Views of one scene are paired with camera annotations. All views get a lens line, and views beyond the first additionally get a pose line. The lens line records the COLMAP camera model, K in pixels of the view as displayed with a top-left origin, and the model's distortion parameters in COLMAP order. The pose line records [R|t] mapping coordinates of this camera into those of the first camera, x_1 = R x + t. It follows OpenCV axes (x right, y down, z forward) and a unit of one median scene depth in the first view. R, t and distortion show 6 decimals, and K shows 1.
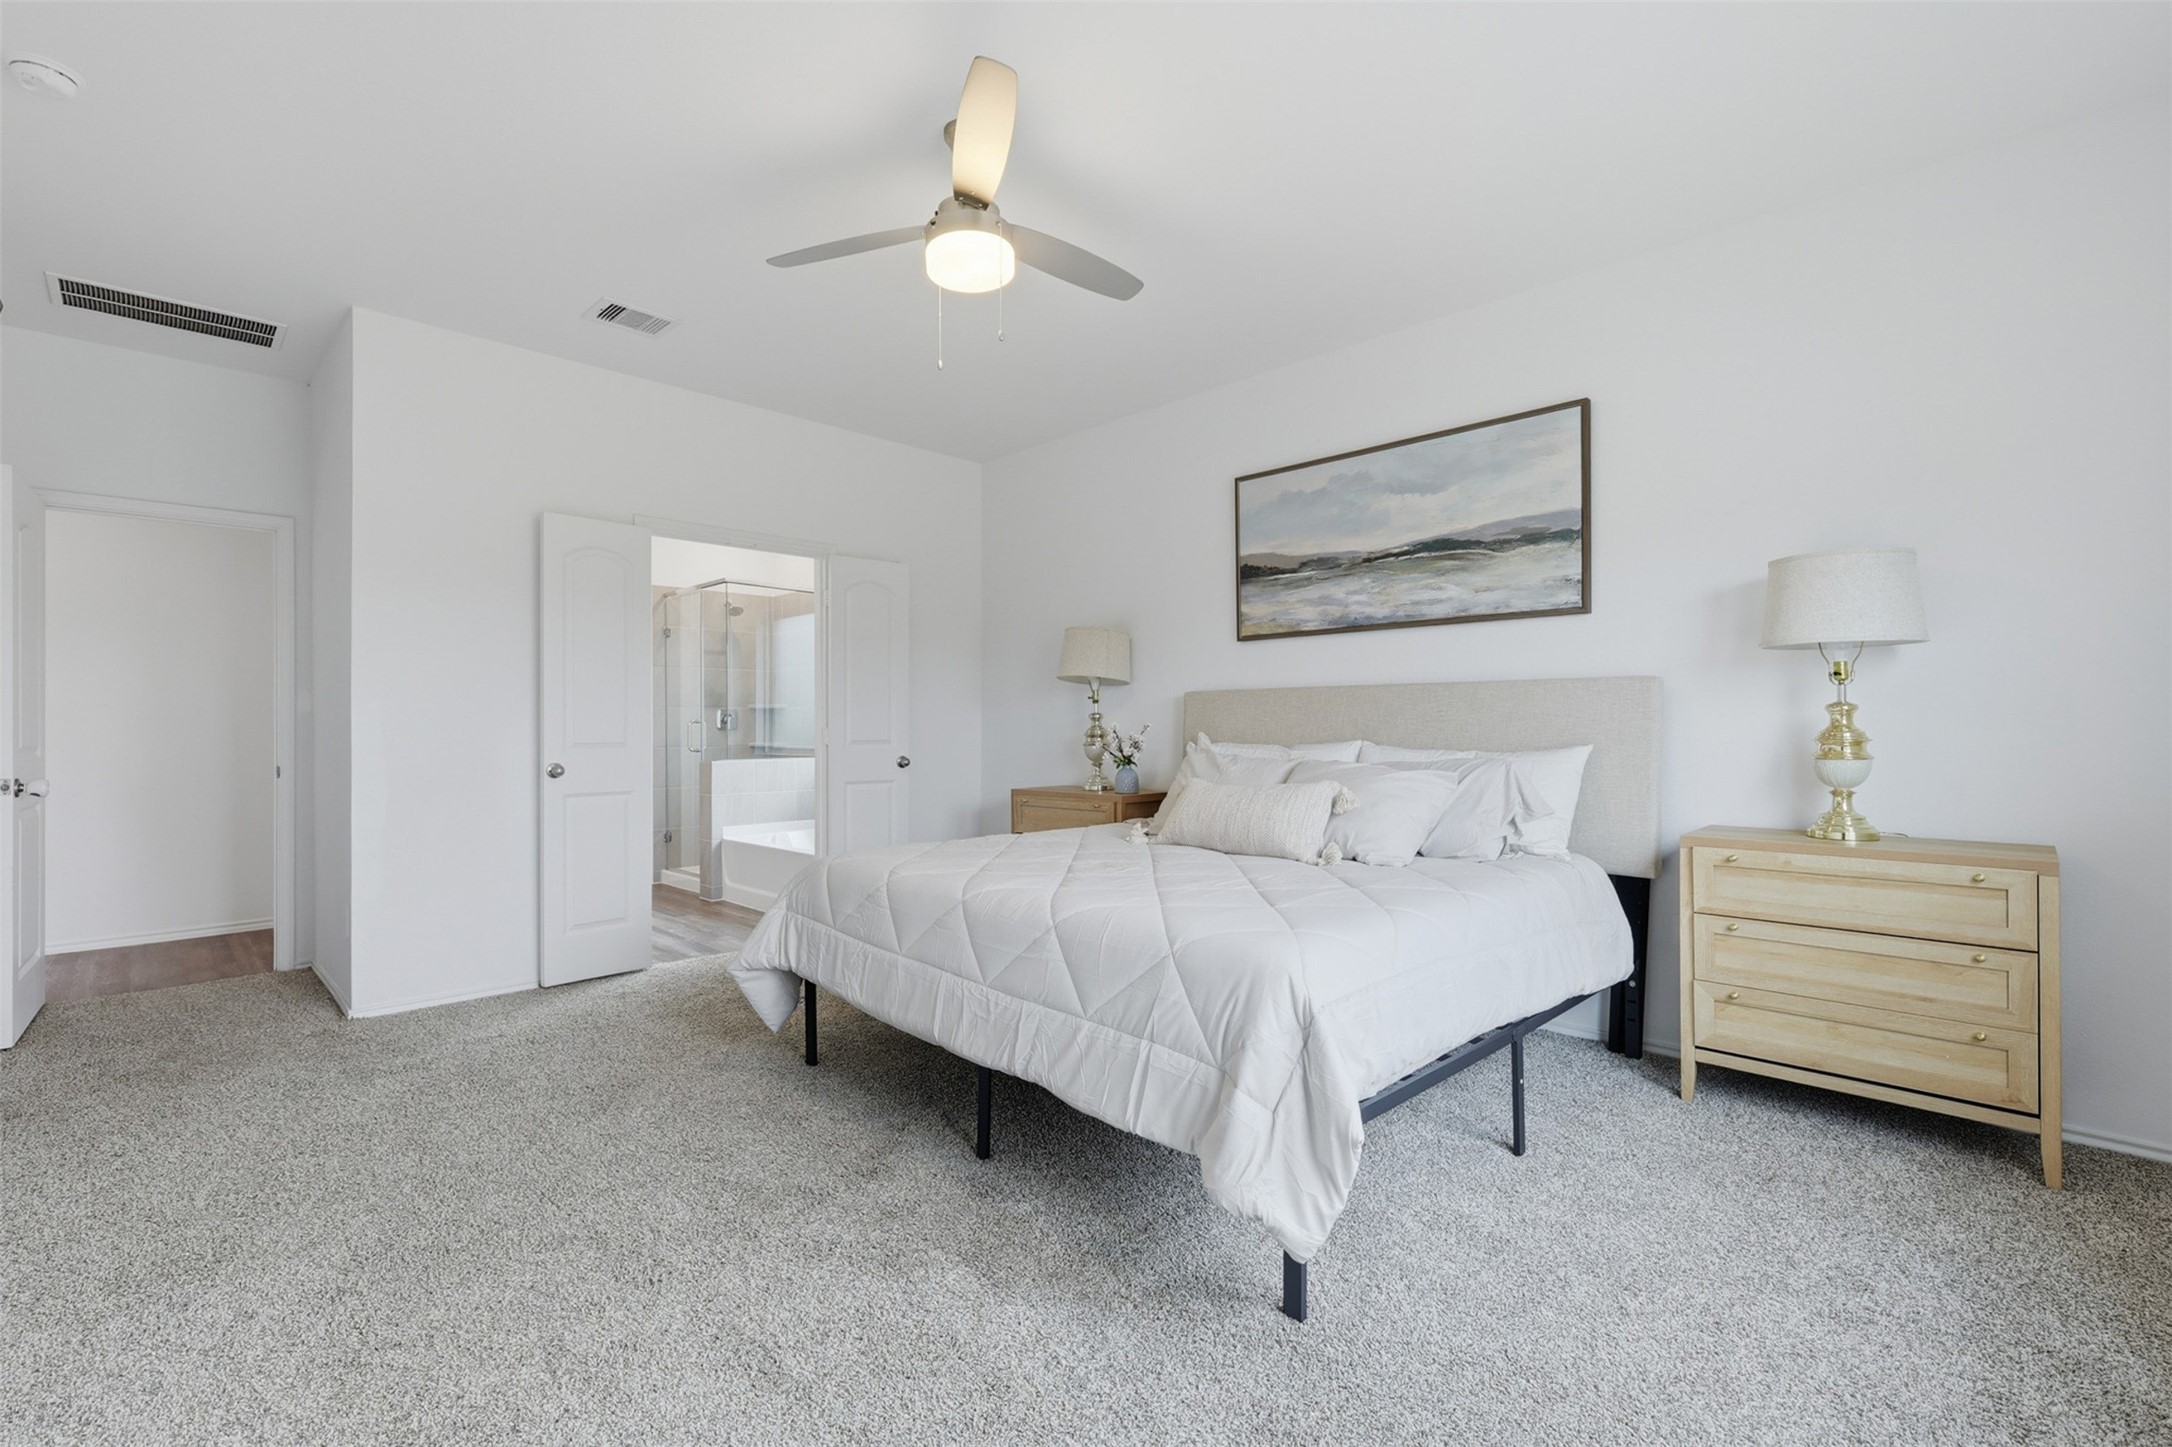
lens RADIAL K [[953.2, 0, 1081.8], [0, 953.2, 730.4], [0, 0, 1]] dist [0.009364, -0.001564]
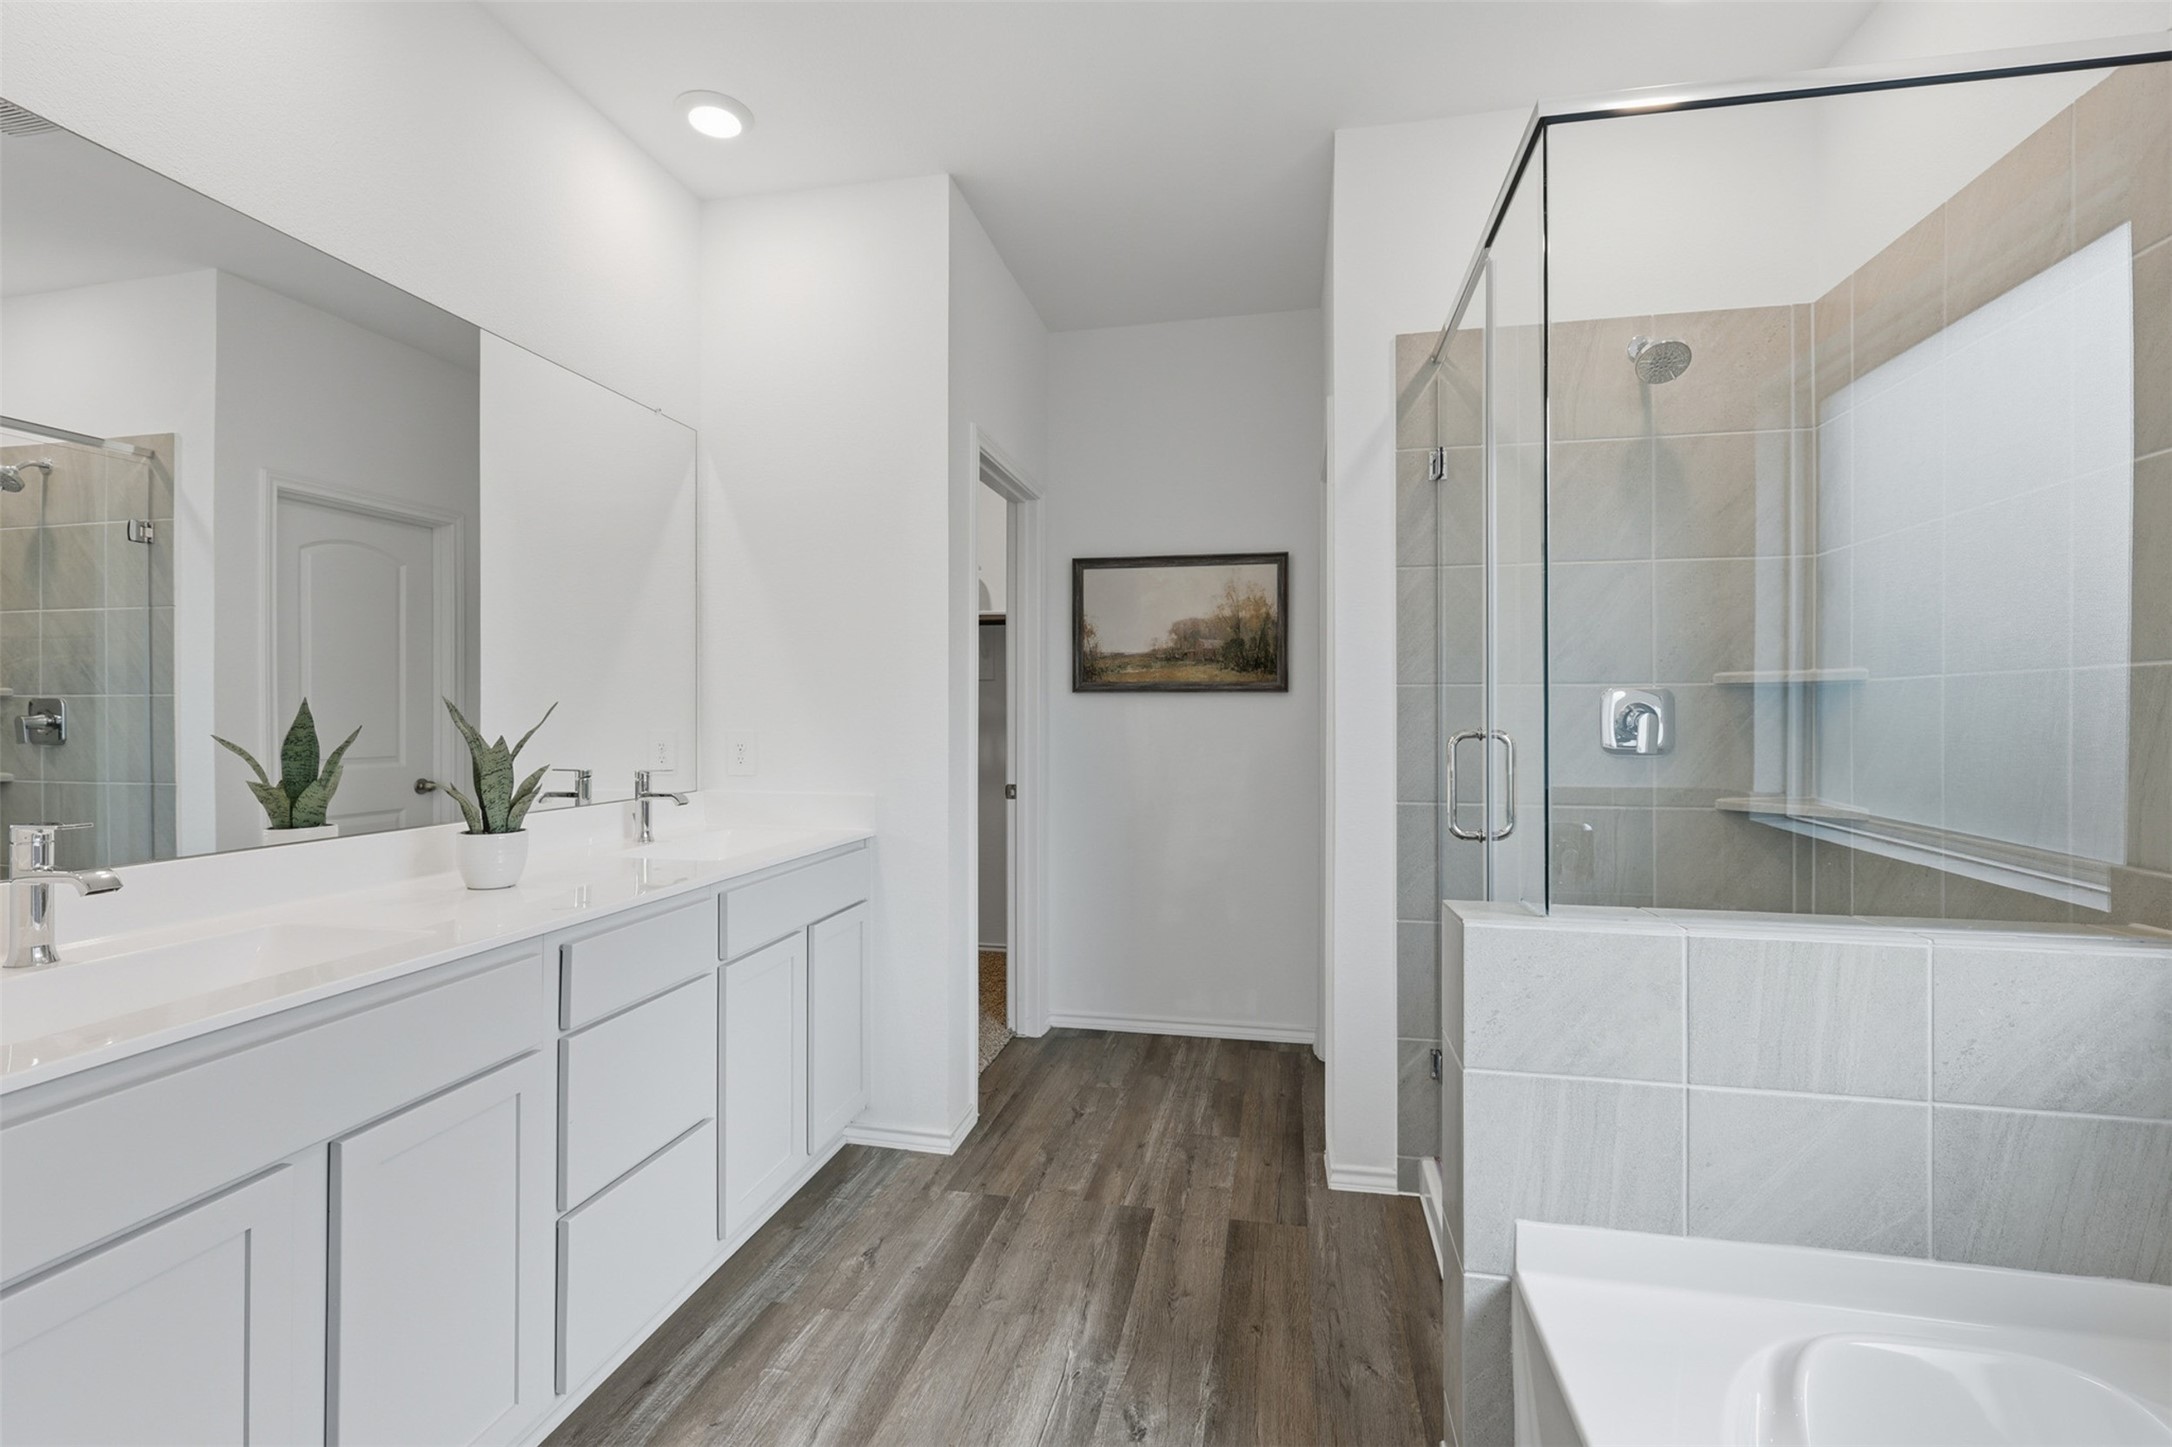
lens RADIAL K [[953.2, 0, 1081.9], [0, 953.2, 717.0], [0, 0, 1]] dist [0.009364, -0.001564]
pose [[0.545411, 0.011510, -0.838090, -0.204326], [0.000849, 0.999898, 0.014285, -0.017073], [0.838169, -0.008503, 0.545345, 0.661598]]
